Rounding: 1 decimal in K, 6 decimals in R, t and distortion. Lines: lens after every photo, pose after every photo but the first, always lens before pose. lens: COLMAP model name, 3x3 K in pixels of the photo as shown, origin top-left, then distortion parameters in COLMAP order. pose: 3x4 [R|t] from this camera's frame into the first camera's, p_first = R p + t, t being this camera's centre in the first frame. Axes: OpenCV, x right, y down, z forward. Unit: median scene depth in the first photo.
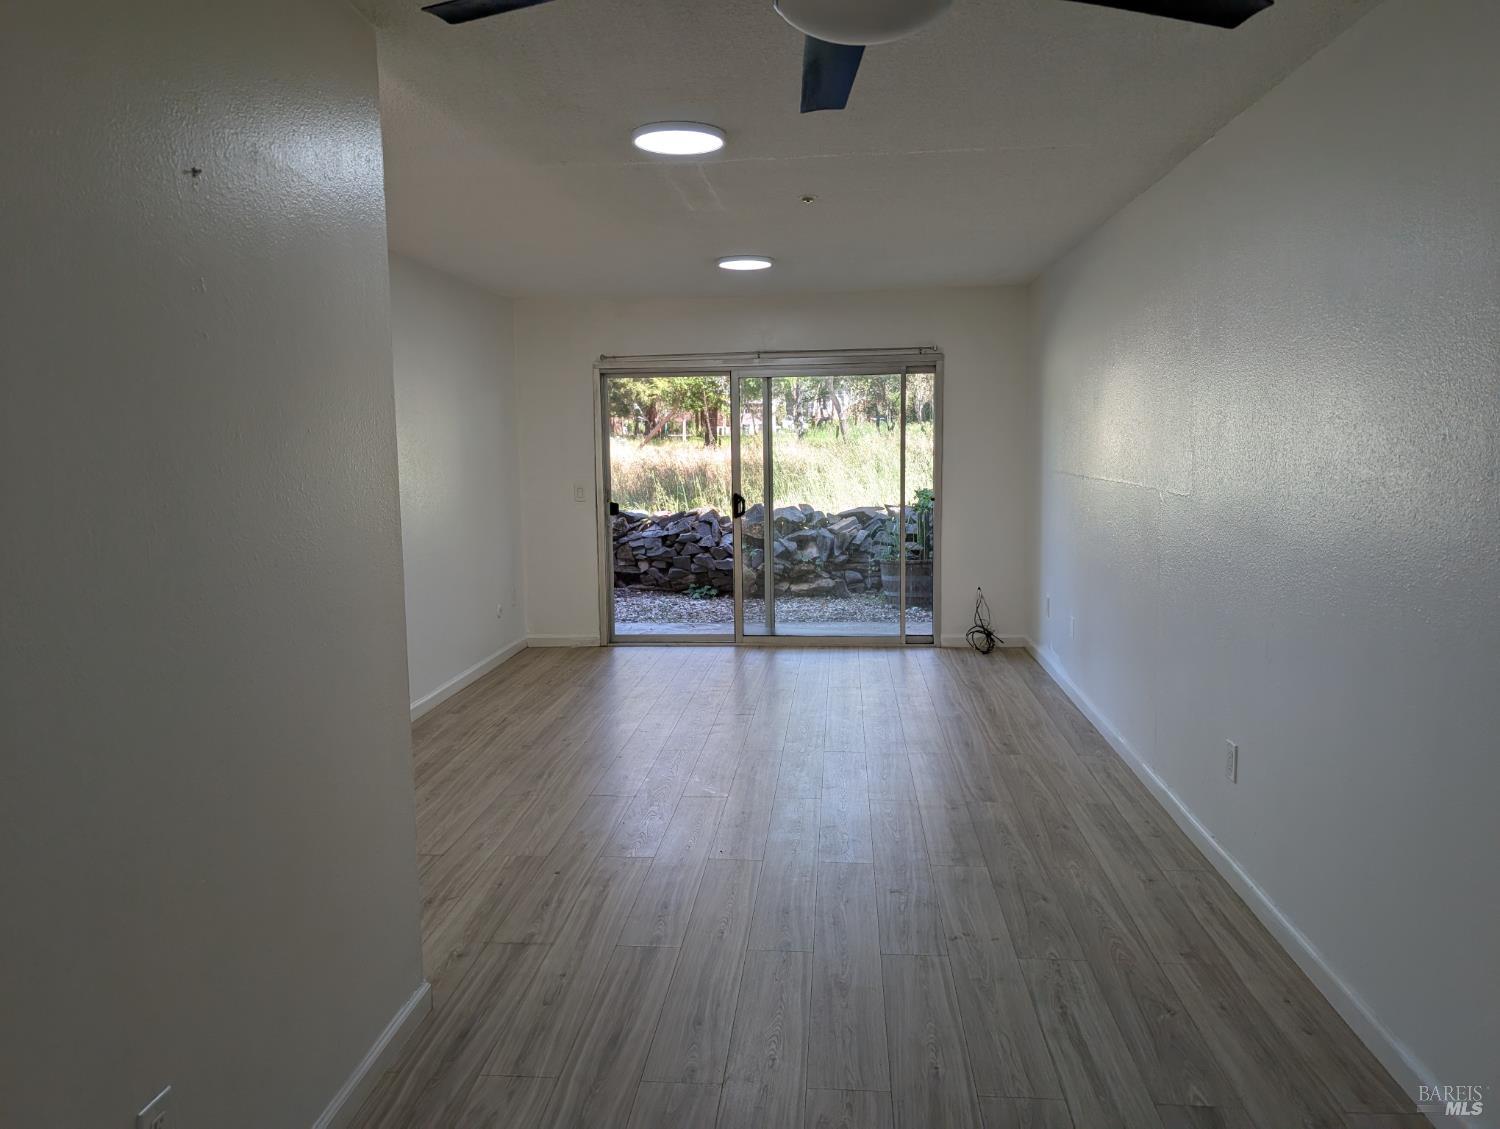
lens RADIAL K [[1077.5, 0, 750.0], [0, 1077.5, 564.5], [0, 0, 1]] dist [0.000528, -0.001079]
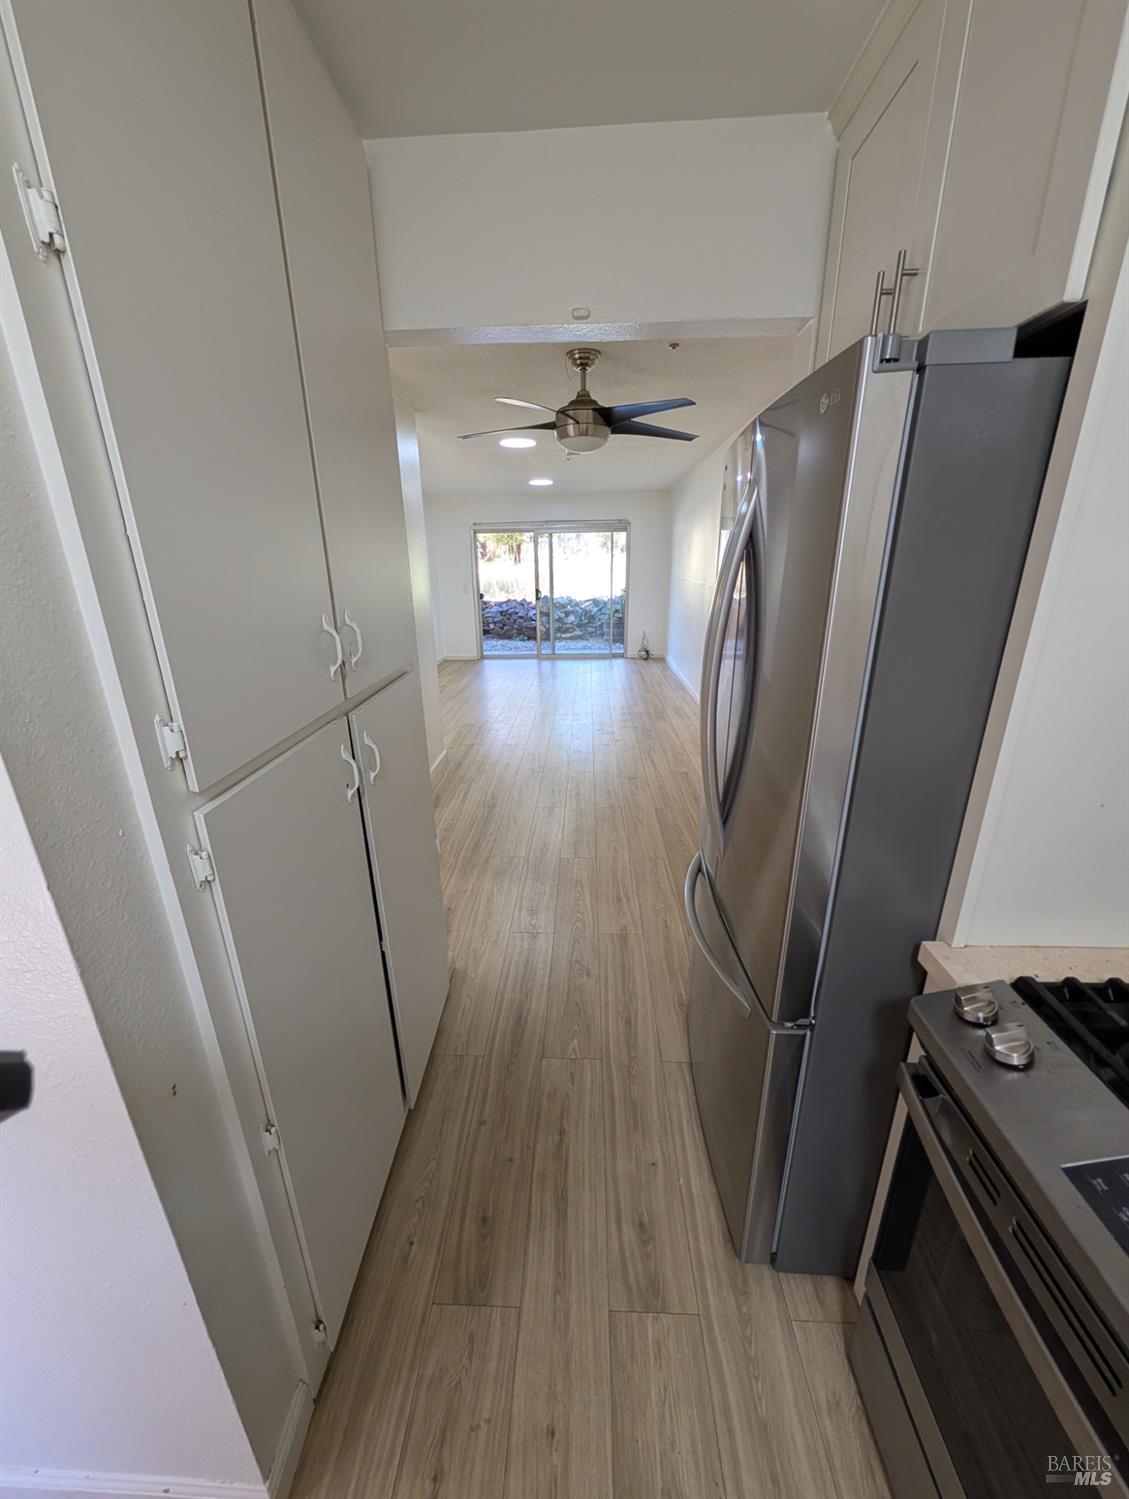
lens RADIAL K [[567.1, 0, 567.8], [0, 567.1, 754.9], [0, 0, 1]] dist [-0.000992, 0.000493]
pose [[0.998780, -0.014004, 0.047350, -0.009393], [0.003675, 0.977362, 0.211544, 0.020707], [-0.049241, -0.211112, 0.976221, -0.209325]]
